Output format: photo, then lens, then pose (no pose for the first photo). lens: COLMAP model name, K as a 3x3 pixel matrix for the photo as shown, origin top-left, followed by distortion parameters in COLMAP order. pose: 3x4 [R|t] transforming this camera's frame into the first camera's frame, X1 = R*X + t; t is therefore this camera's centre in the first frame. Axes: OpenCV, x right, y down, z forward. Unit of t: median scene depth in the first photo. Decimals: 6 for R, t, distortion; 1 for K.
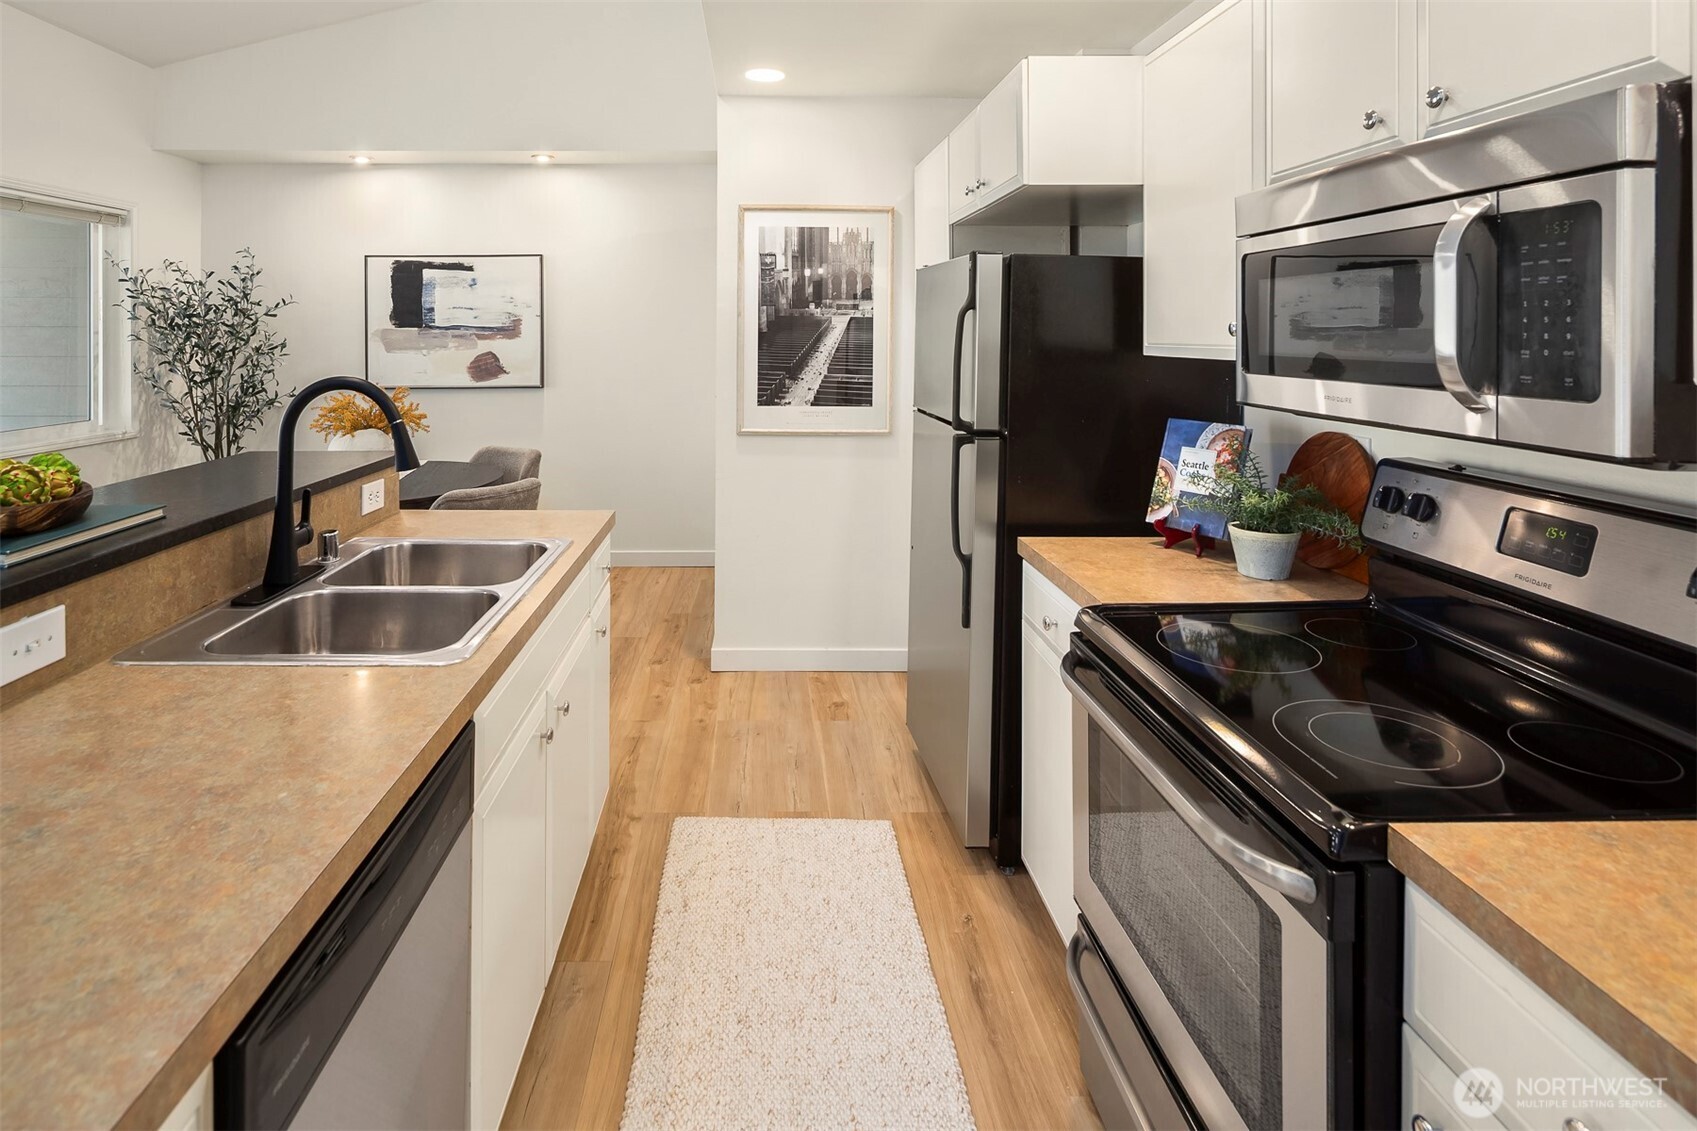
lens RADIAL K [[840.1, 0, 747.8], [0, 840.1, 444.1], [0, 0, 1]] dist [0.001290, 0.001989]
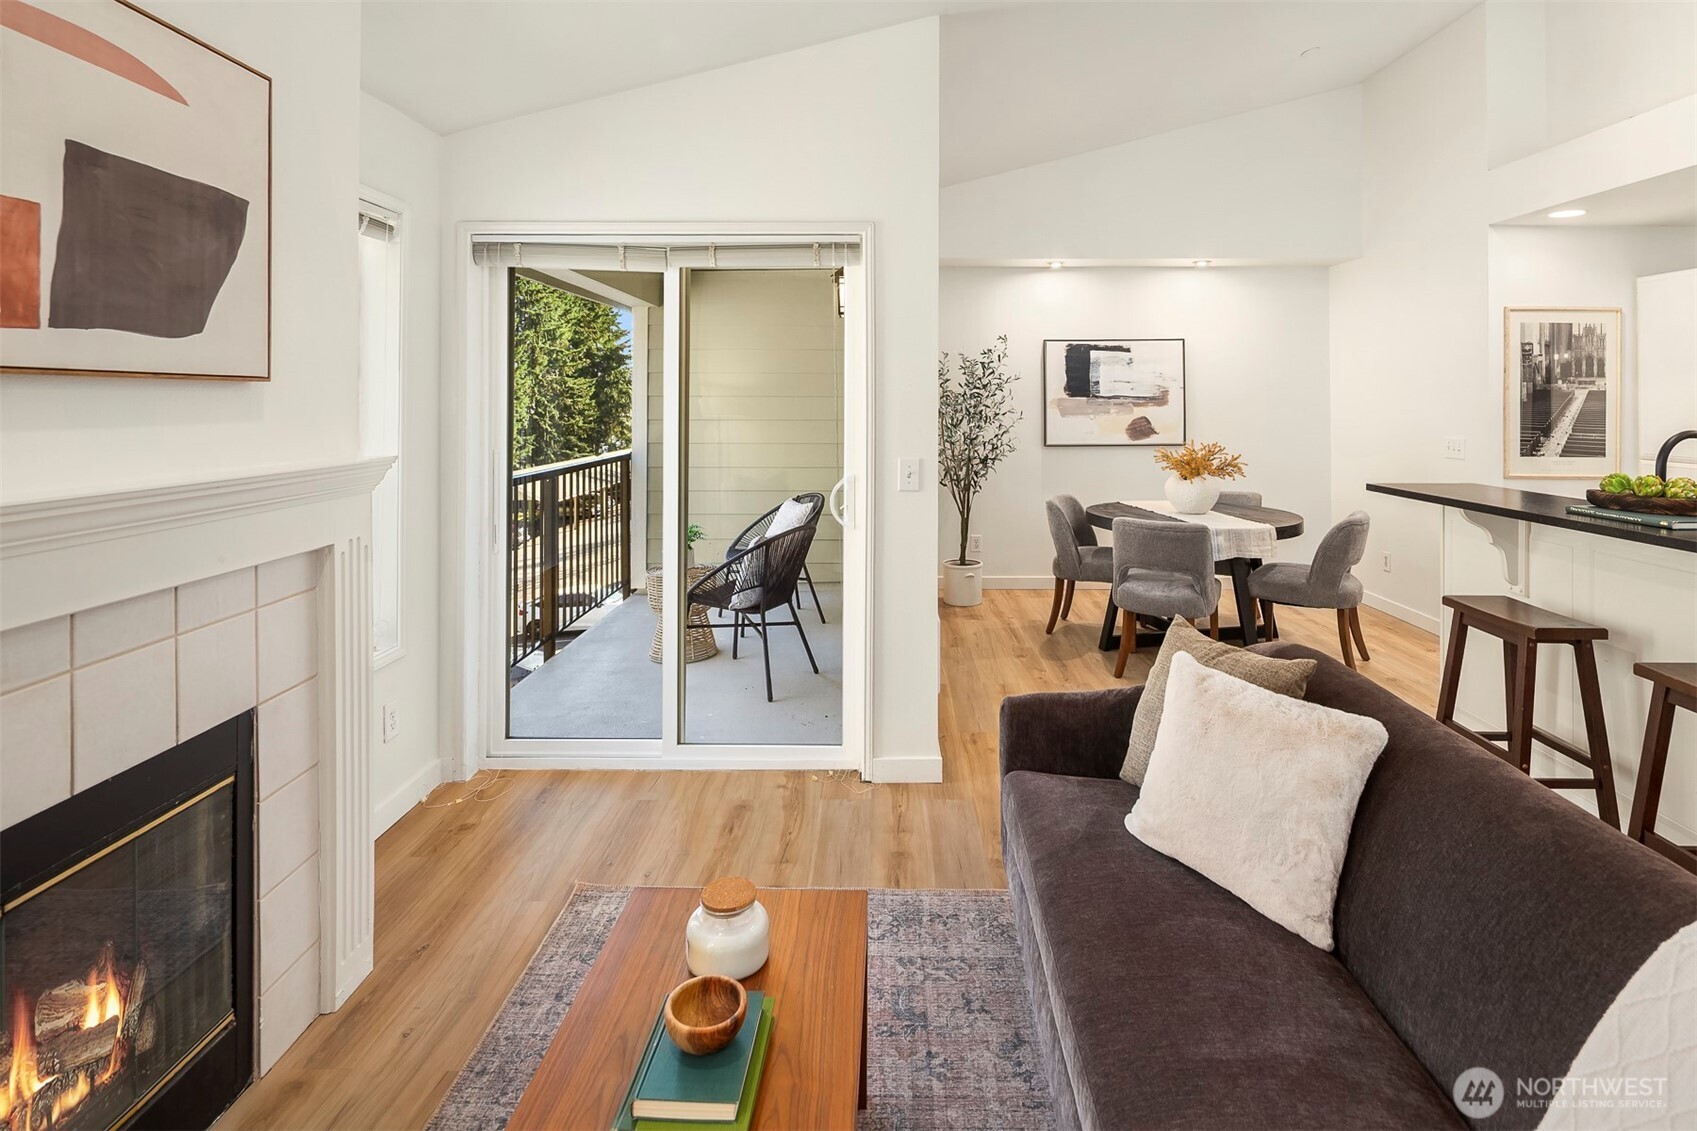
lens RADIAL K [[807.6, 0, 854.1], [0, 807.6, 501.4], [0, 0, 1]] dist [0.000883, 0.000657]
pose [[0.999820, 0.003459, -0.018669, -1.013593], [-0.003567, 0.999977, -0.005757, 0.035708], [0.018649, 0.005823, 0.999809, -0.297924]]
